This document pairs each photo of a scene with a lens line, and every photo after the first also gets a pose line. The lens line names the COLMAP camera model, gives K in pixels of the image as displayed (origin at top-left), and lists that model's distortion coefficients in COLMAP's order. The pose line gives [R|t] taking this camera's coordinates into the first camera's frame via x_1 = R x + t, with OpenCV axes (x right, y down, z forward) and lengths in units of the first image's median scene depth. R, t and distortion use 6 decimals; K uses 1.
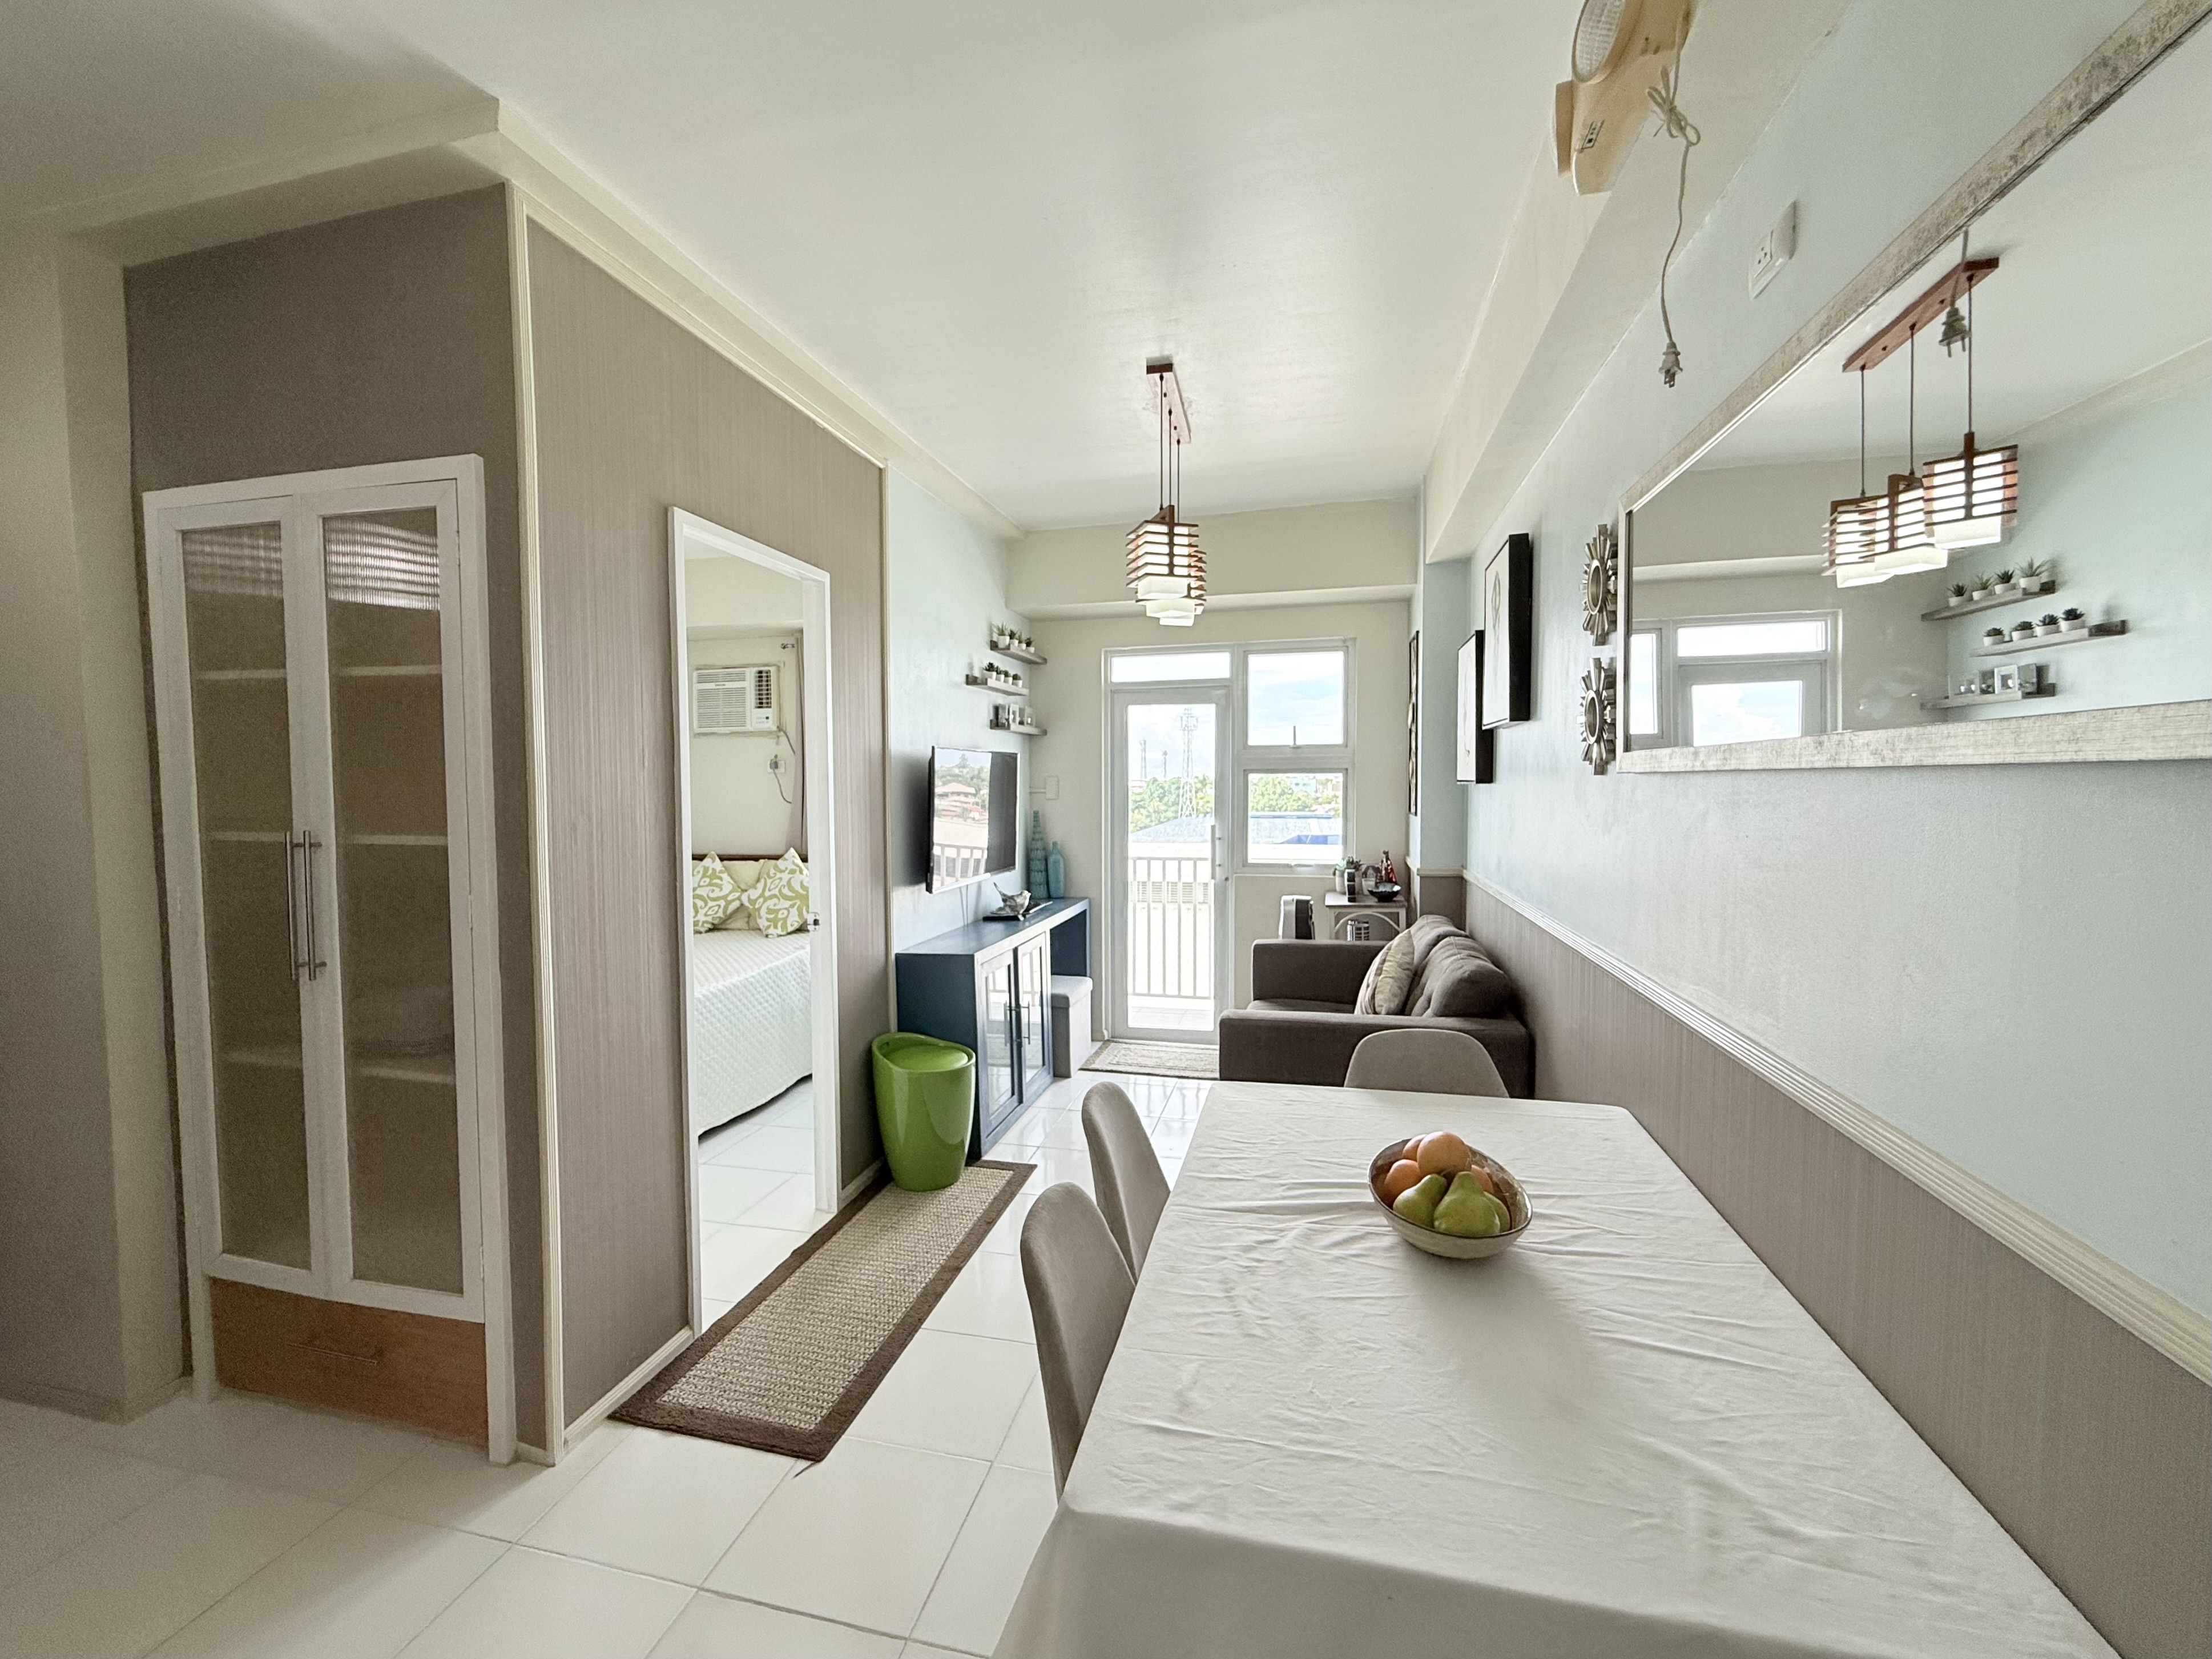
lens RADIAL K [[920.3, 0, 1082.1], [0, 920.3, 829.3], [0, 0, 1]] dist [0.000839, -0.000752]
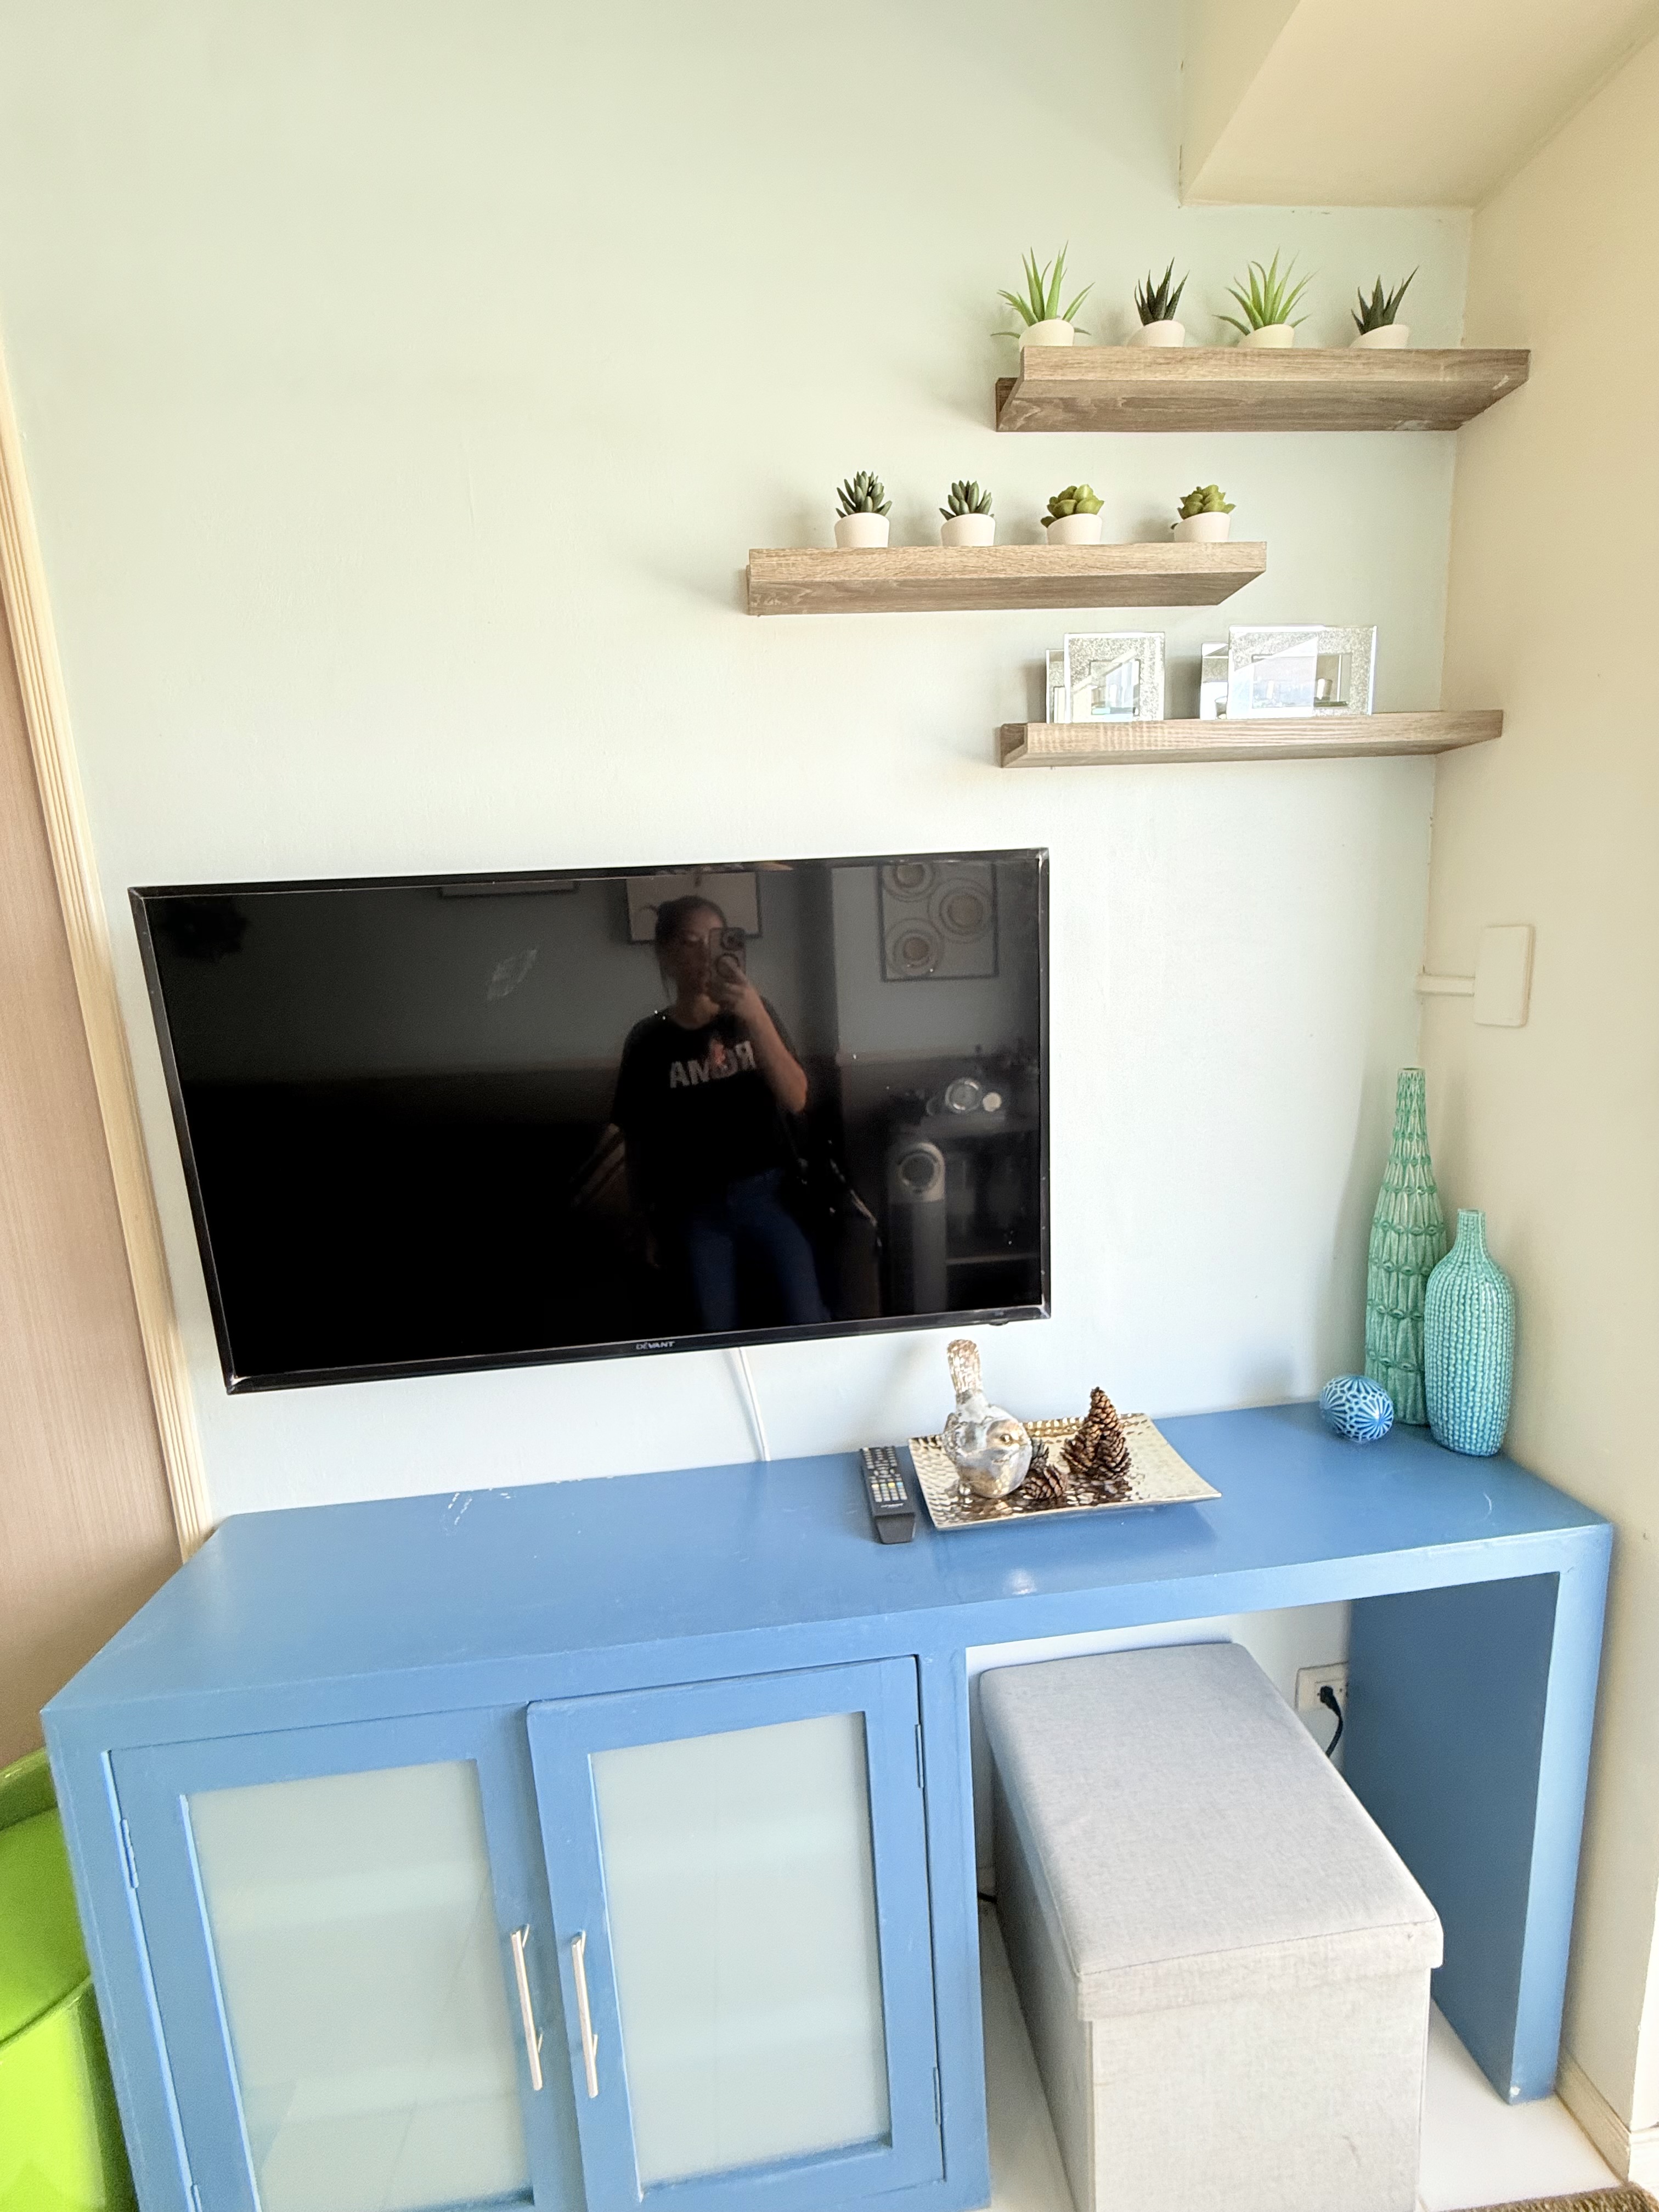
lens RADIAL K [[882.1, 0, 810.3], [0, 882.1, 1115.7], [0, 0, 1]] dist [-0.001192, 0.000215]
pose [[0.356661, 0.133298, -0.924676, 0.136146], [0.002540, 0.989627, 0.143640, -0.051563], [0.934231, -0.053579, 0.352622, 0.929857]]
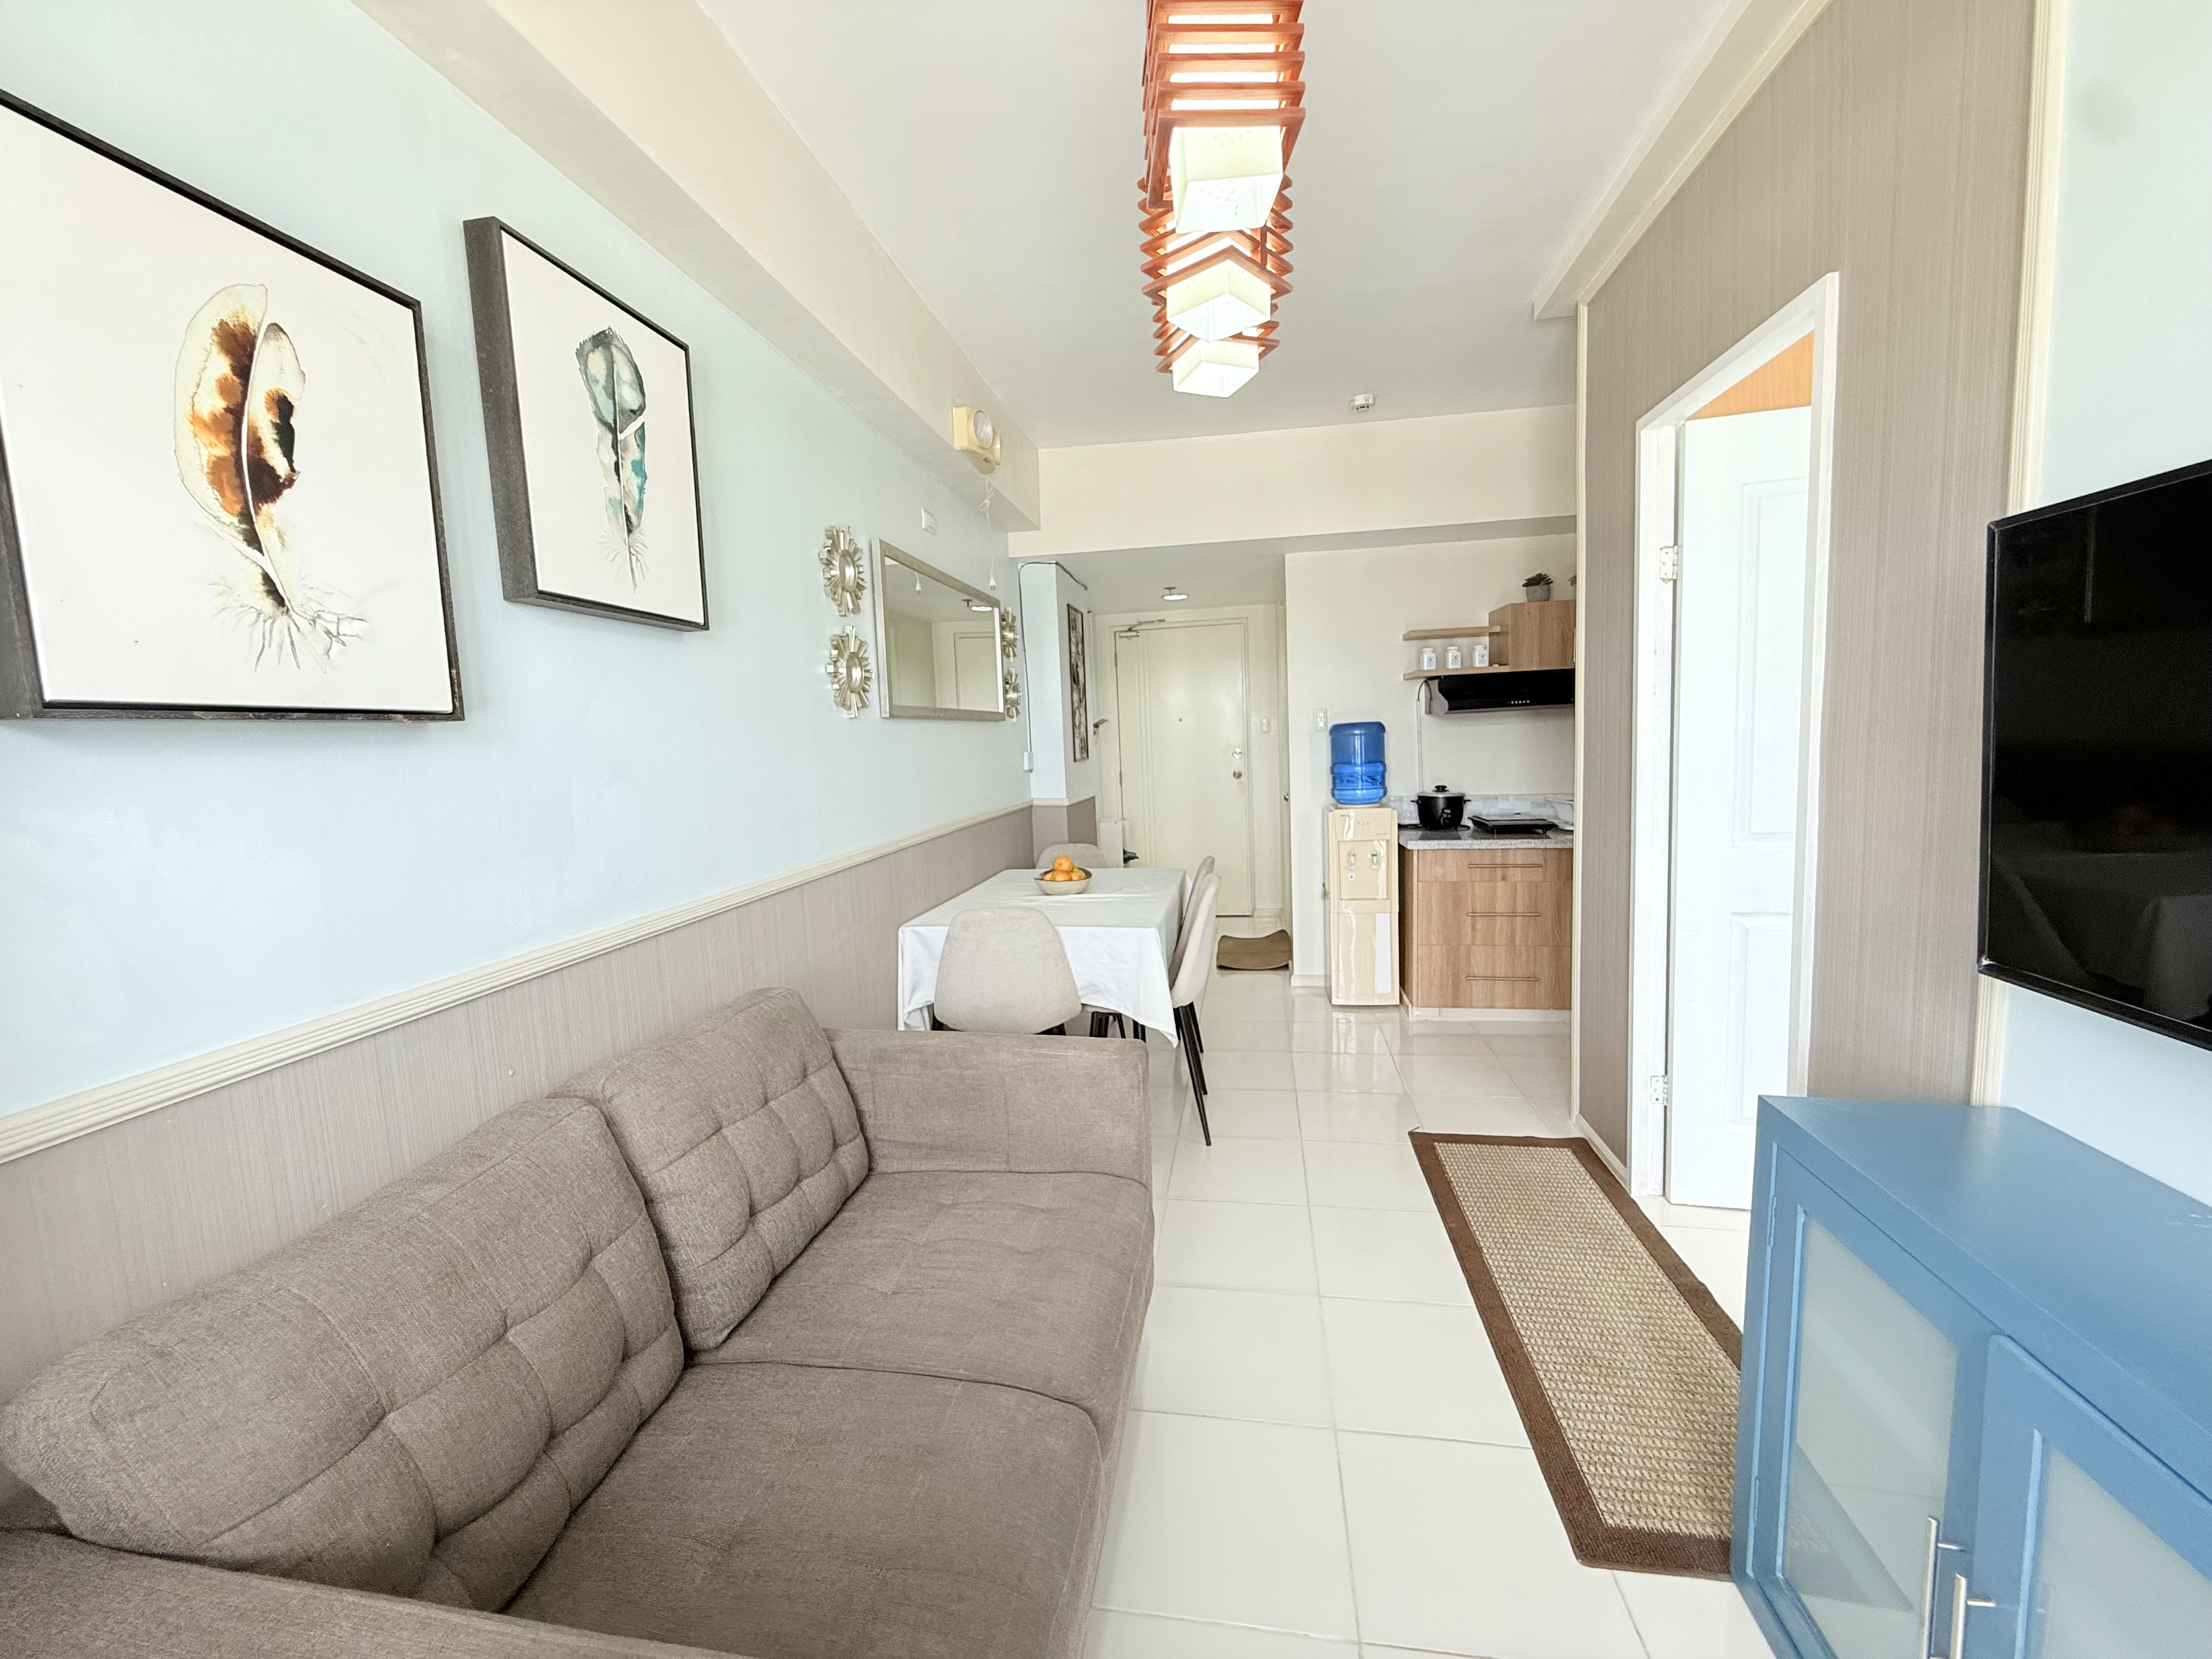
lens RADIAL K [[882.1, 0, 1104.3], [0, 882.1, 828.1], [0, 0, 1]] dist [-0.001192, 0.000215]
pose [[-0.994691, 0.058905, -0.084379, 0.155023], [0.045201, 0.986725, 0.155982, -0.039811], [0.092447, 0.151340, -0.984149, 1.101381]]
